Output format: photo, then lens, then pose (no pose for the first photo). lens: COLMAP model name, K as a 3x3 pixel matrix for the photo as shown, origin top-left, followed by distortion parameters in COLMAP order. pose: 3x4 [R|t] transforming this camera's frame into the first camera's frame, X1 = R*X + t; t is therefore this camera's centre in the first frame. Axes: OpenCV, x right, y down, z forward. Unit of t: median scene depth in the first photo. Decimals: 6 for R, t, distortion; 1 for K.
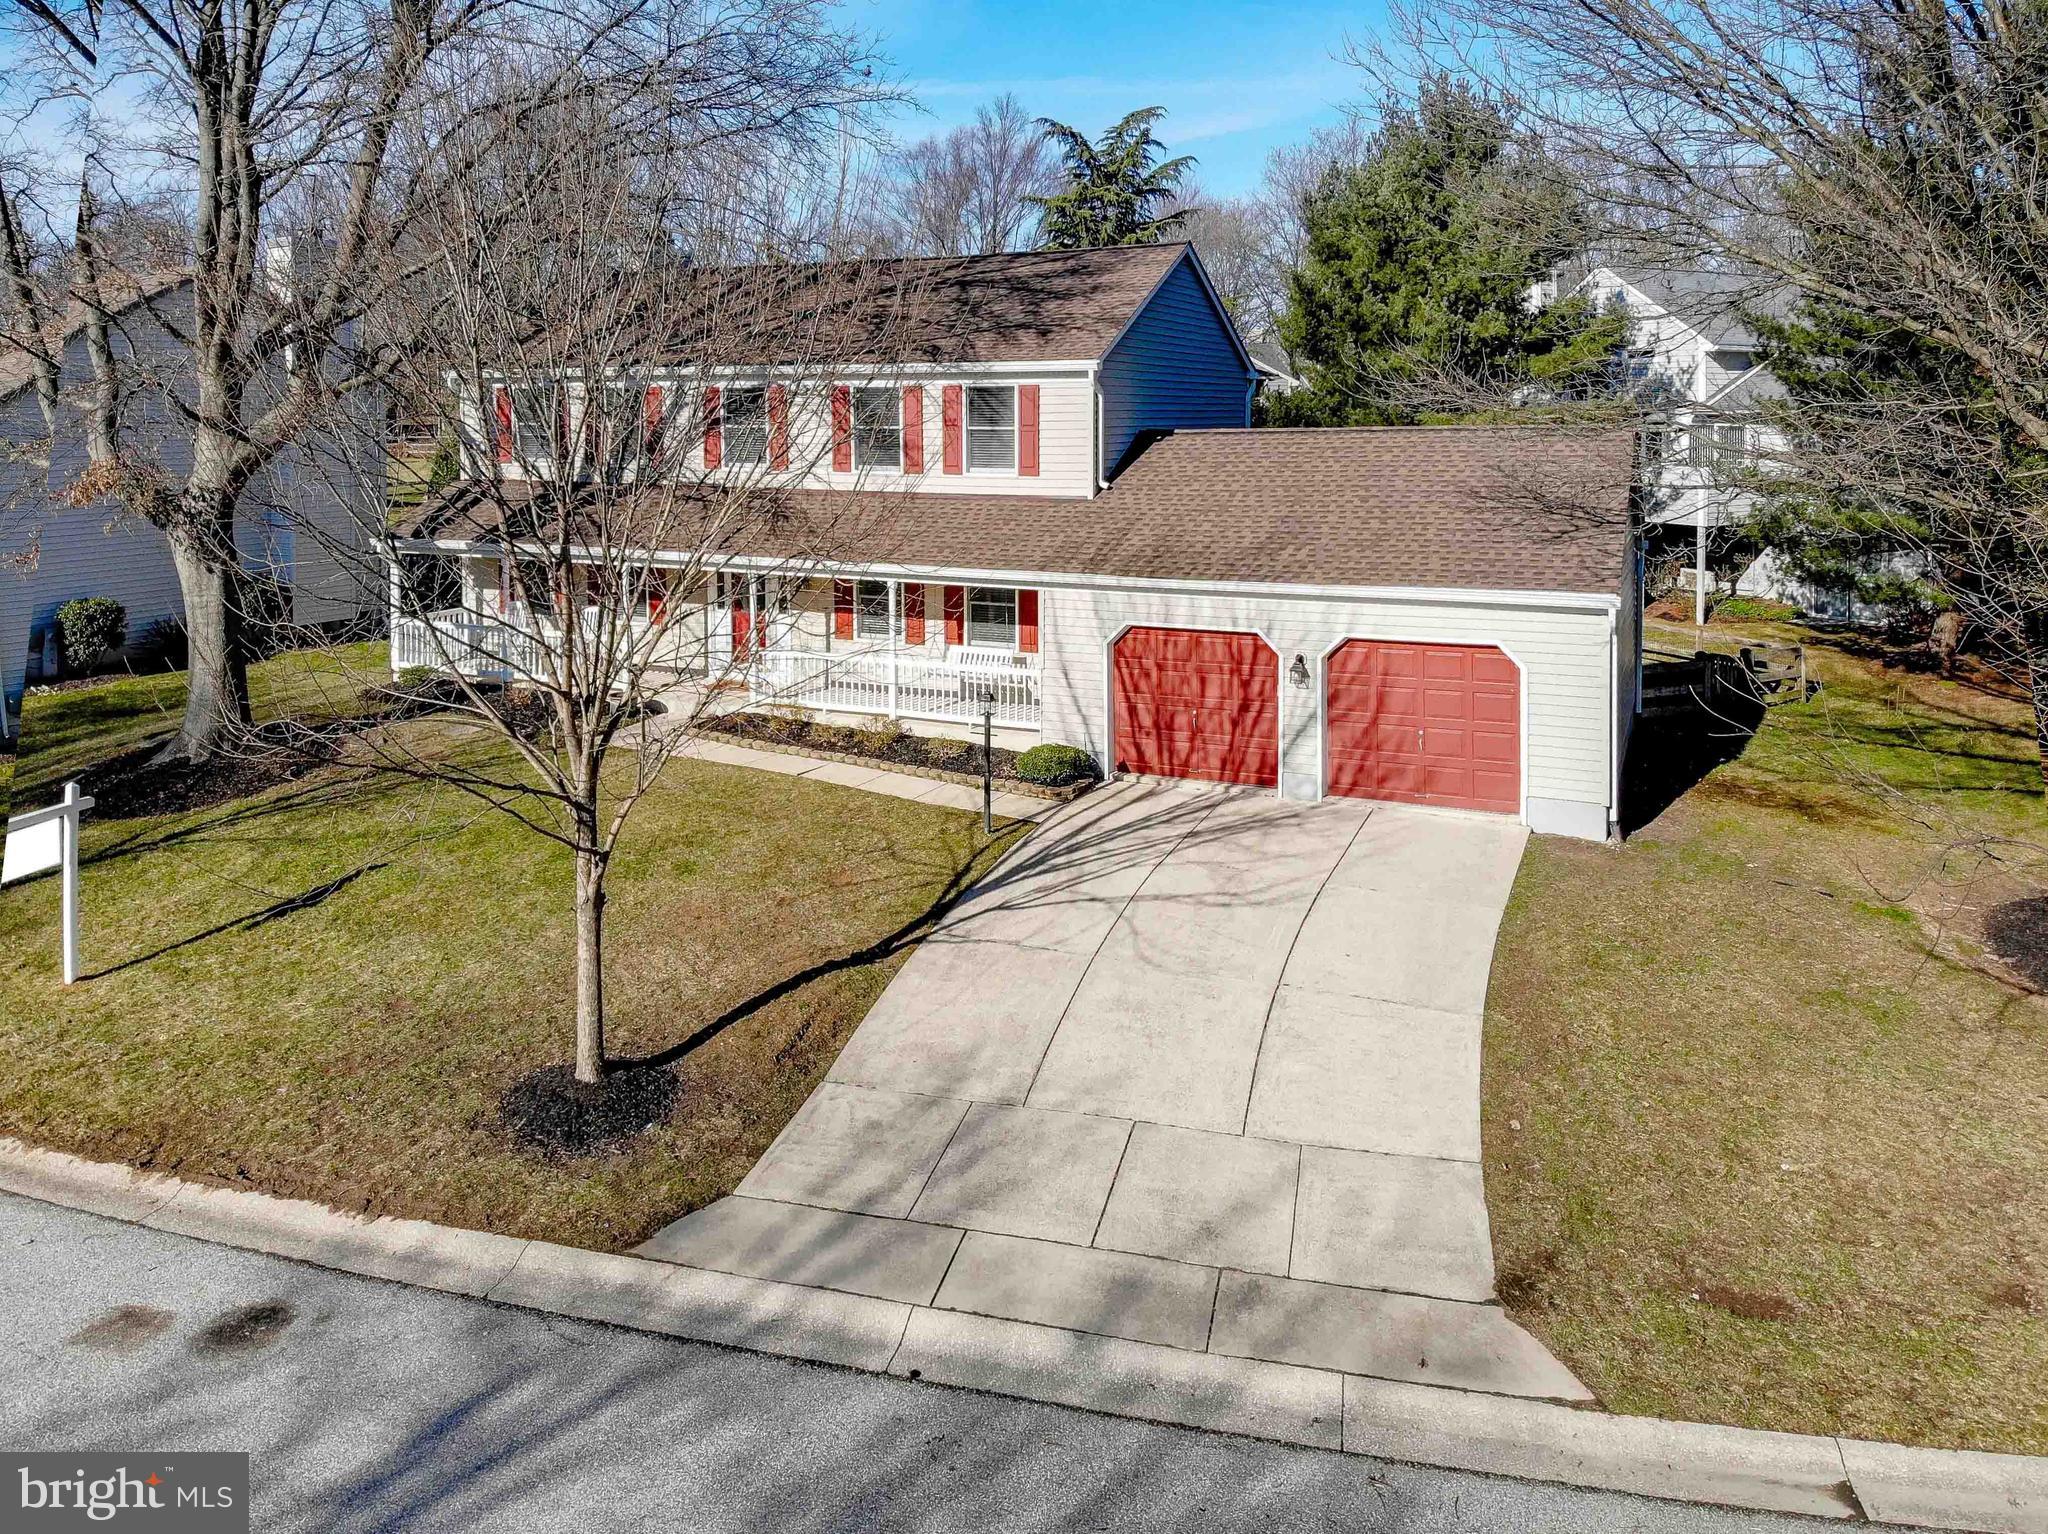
lens RADIAL K [[1430.8, 0, 1020.5], [0, 1430.8, 581.0], [0, 0, 1]] dist [0.066459, -0.099624]
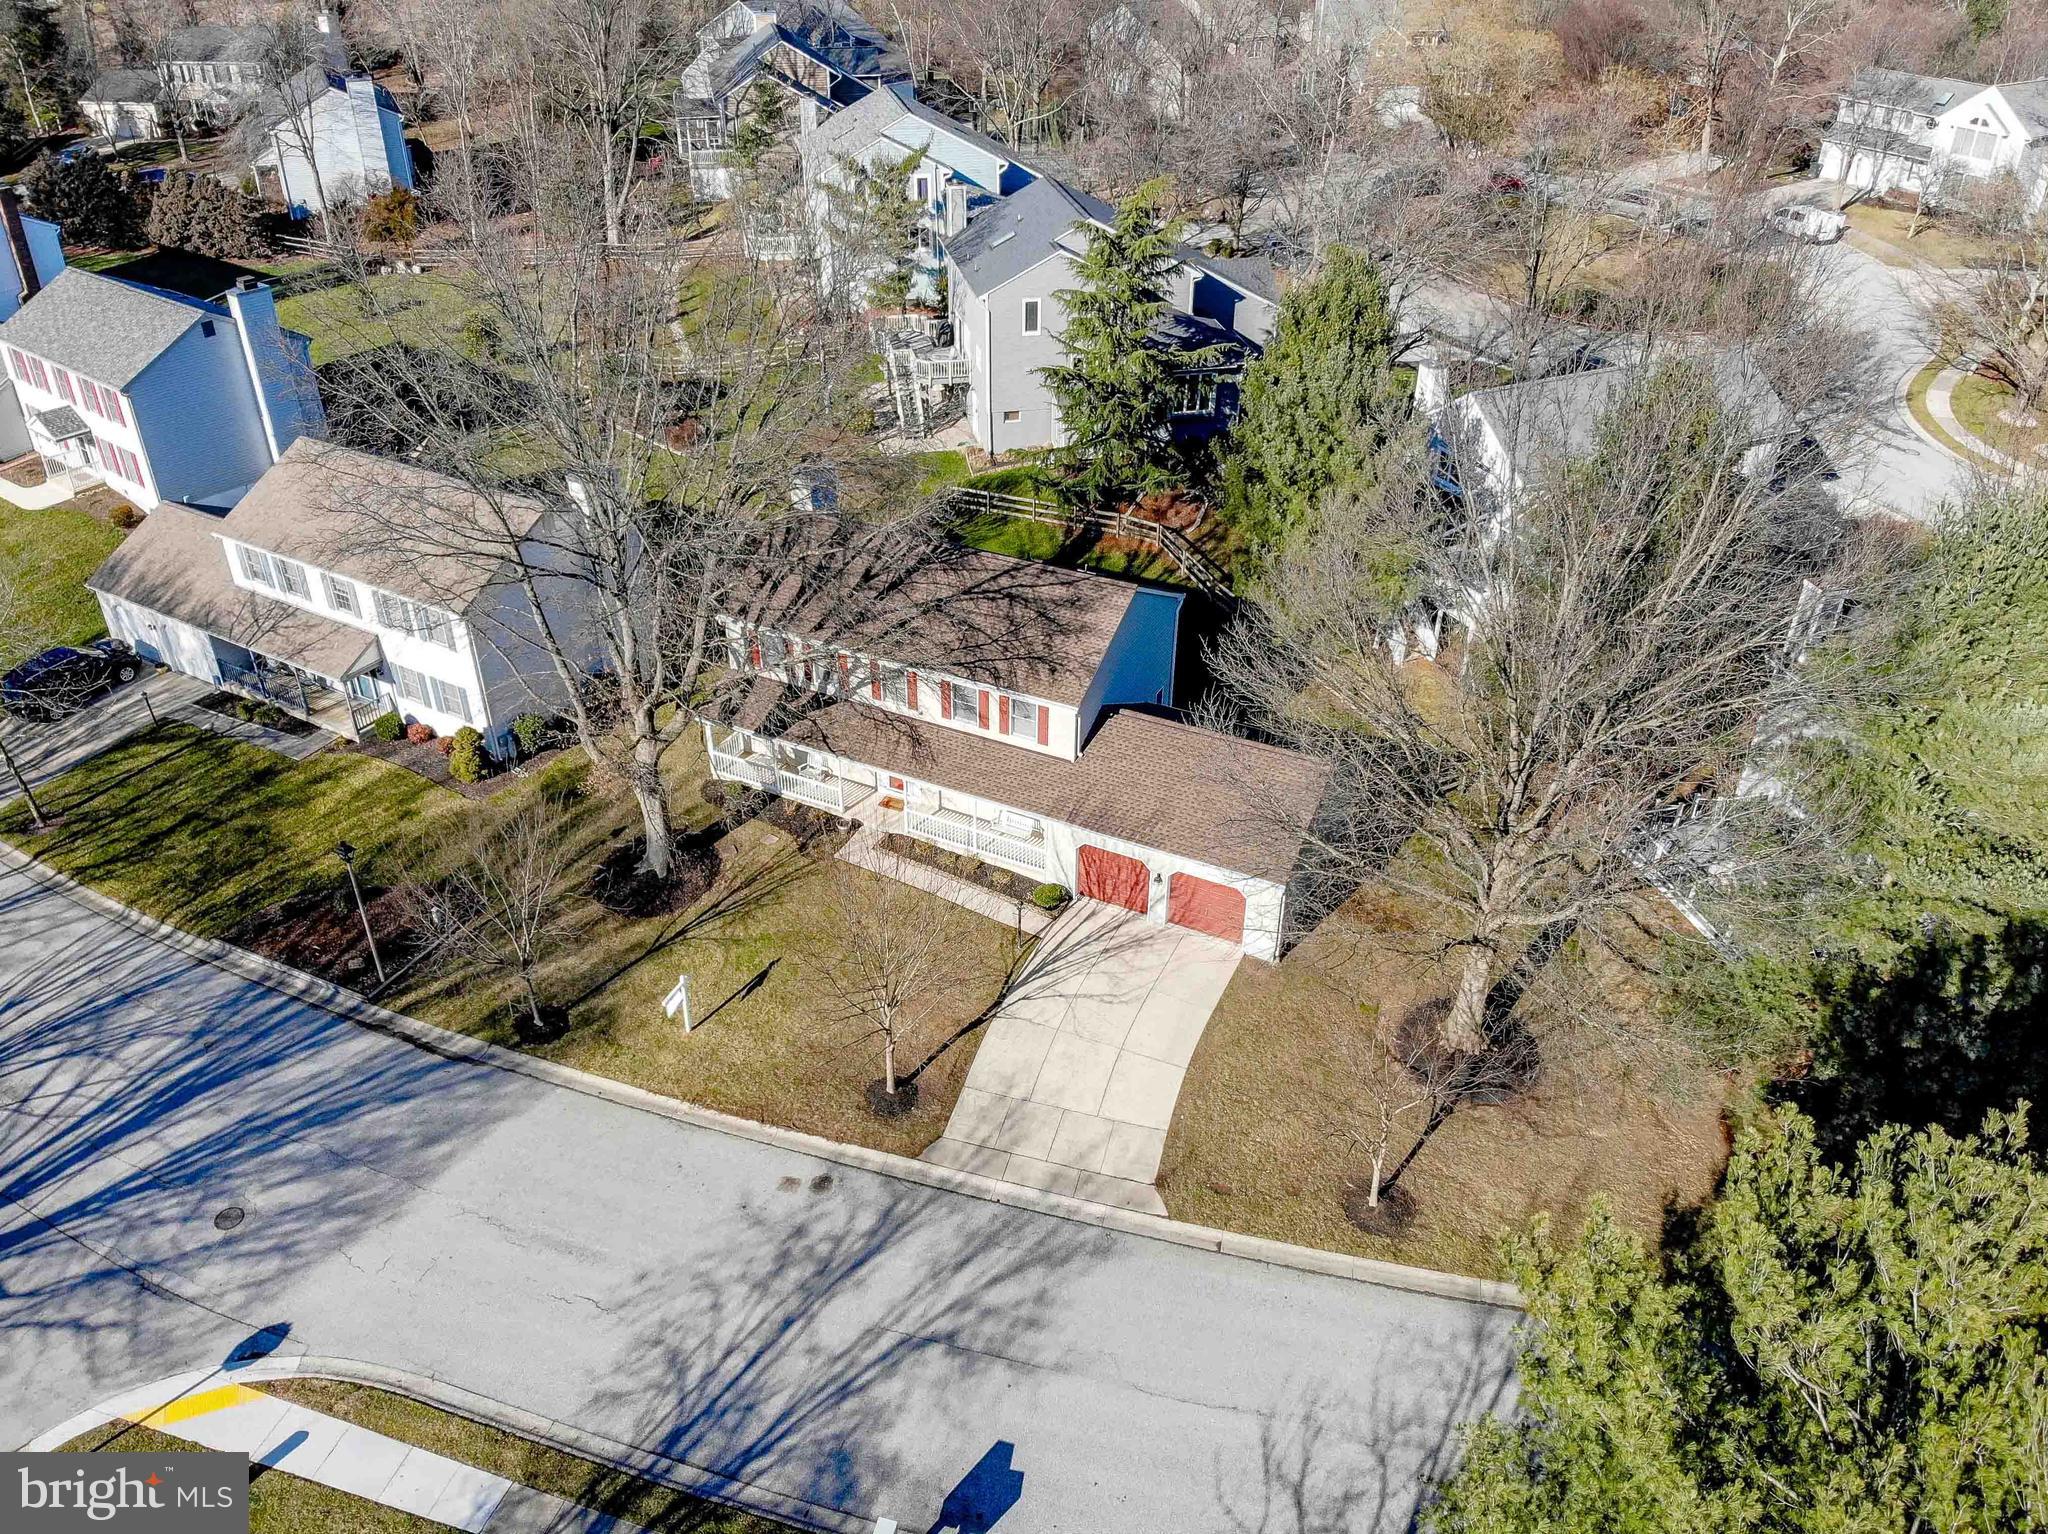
lens RADIAL K [[1506.5, 0, 1020.2], [0, 1506.5, 798.2], [0, 0, 1]] dist [0.101617, -0.188991]
pose [[0.999568, 0.023693, -0.017391, 0.013682], [-0.013417, 0.894319, 0.447229, -1.056795], [0.026150, -0.446802, 0.894250, -1.021164]]
